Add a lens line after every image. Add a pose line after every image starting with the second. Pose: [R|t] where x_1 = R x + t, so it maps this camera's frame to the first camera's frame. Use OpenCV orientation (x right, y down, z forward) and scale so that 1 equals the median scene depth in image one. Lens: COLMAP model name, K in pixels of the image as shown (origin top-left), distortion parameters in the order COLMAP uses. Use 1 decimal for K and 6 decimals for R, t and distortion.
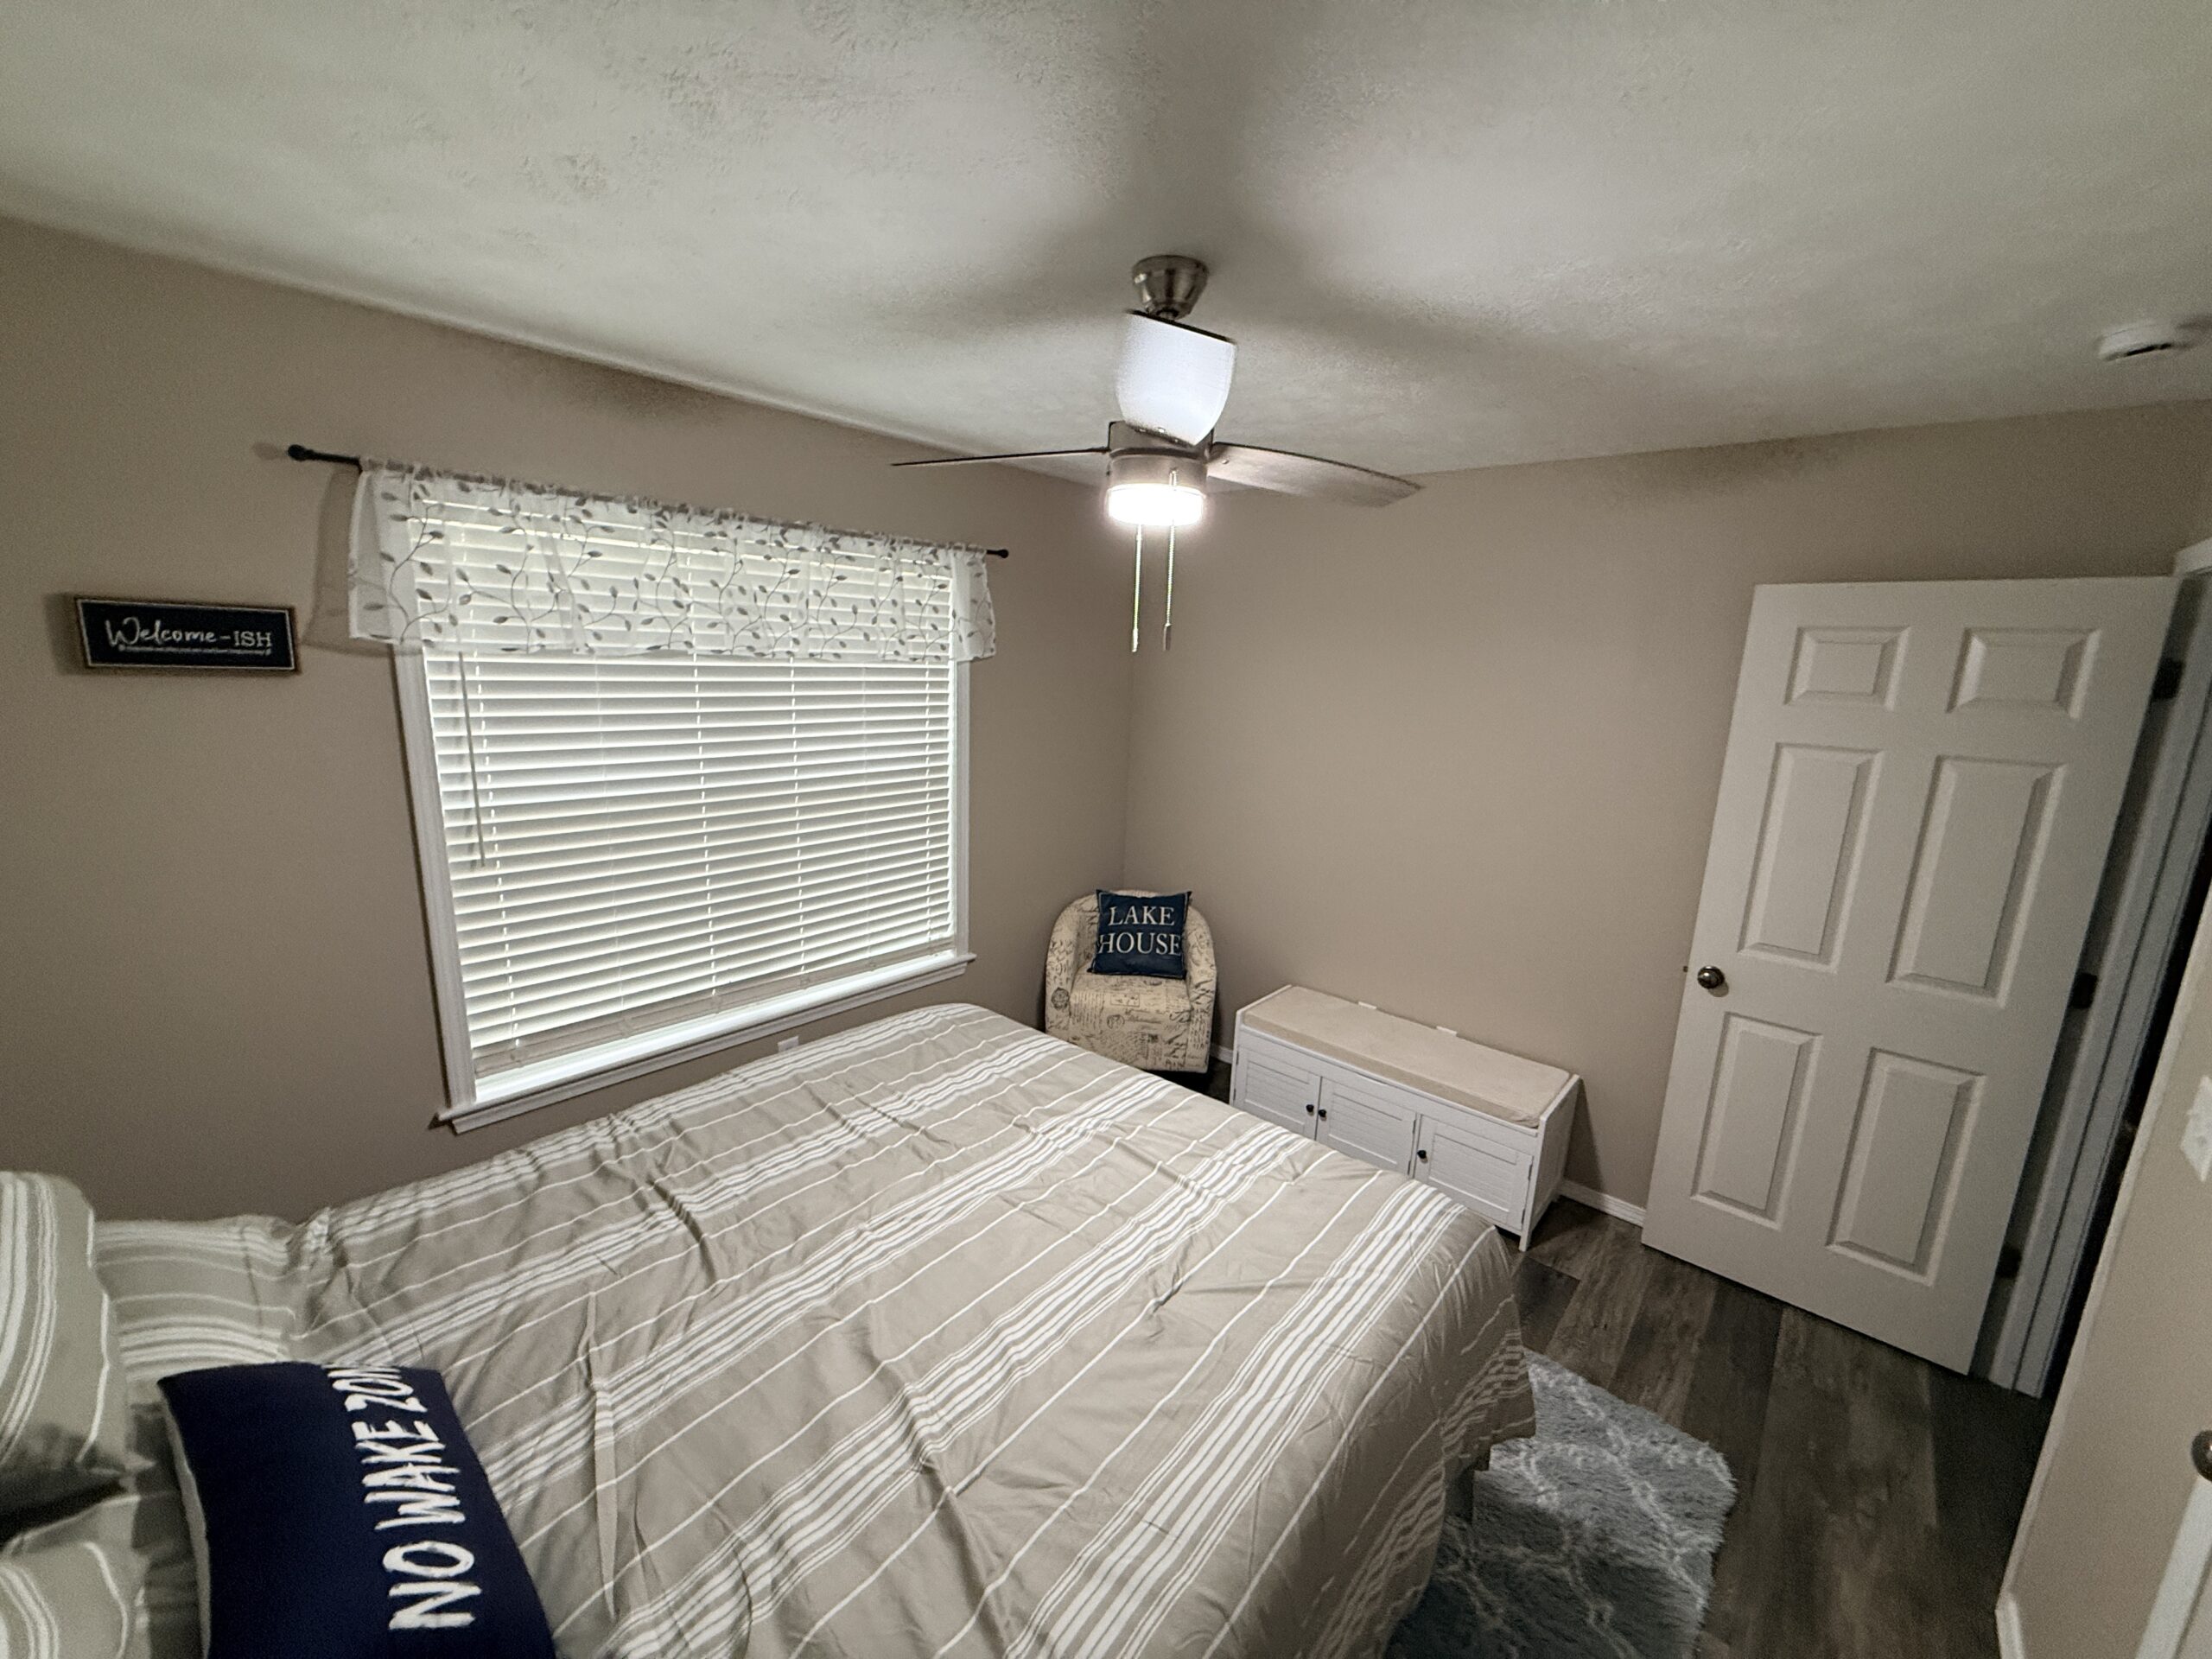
lens RADIAL K [[878.0, 0, 1095.7], [0, 878.0, 830.8], [0, 0, 1]] dist [-0.001282, 0.000532]
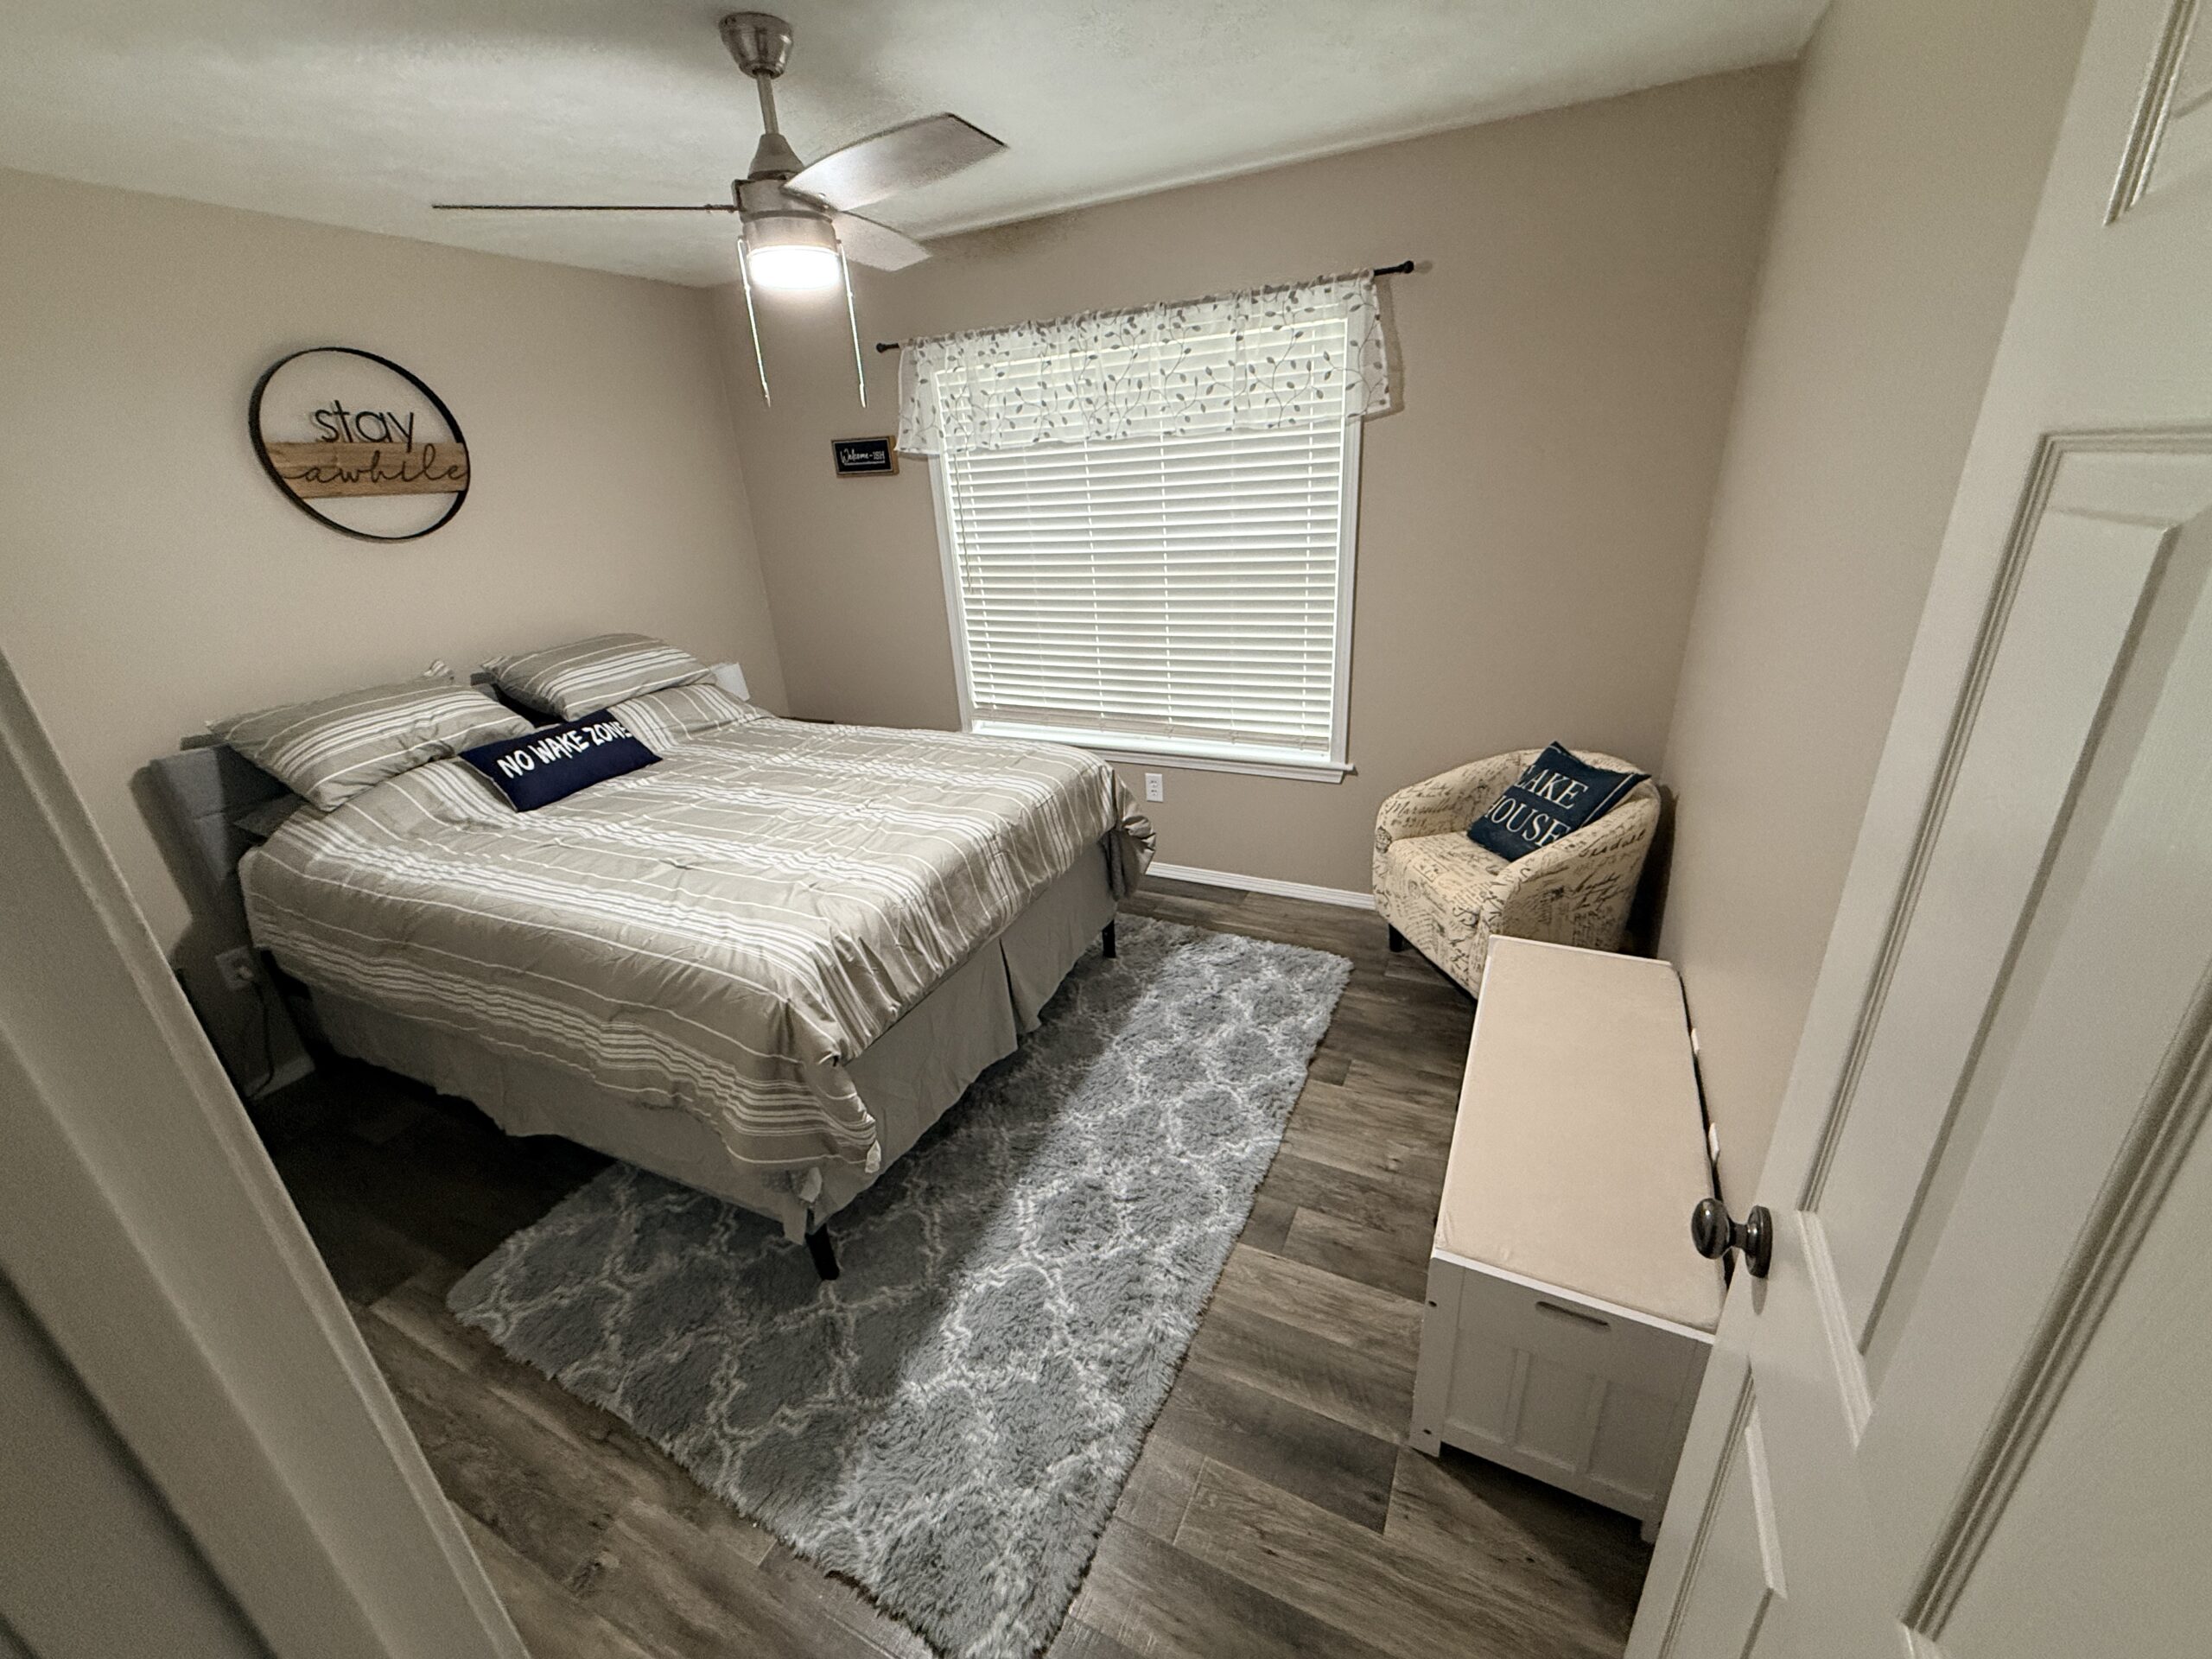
lens RADIAL K [[878.0, 0, 1103.5], [0, 878.0, 829.3], [0, 0, 1]] dist [-0.001282, 0.000532]
pose [[0.256519, 0.315696, -0.913528, 0.895791], [-0.126558, 0.947987, 0.292067, -0.042909], [0.958218, 0.040693, 0.283131, 0.682510]]
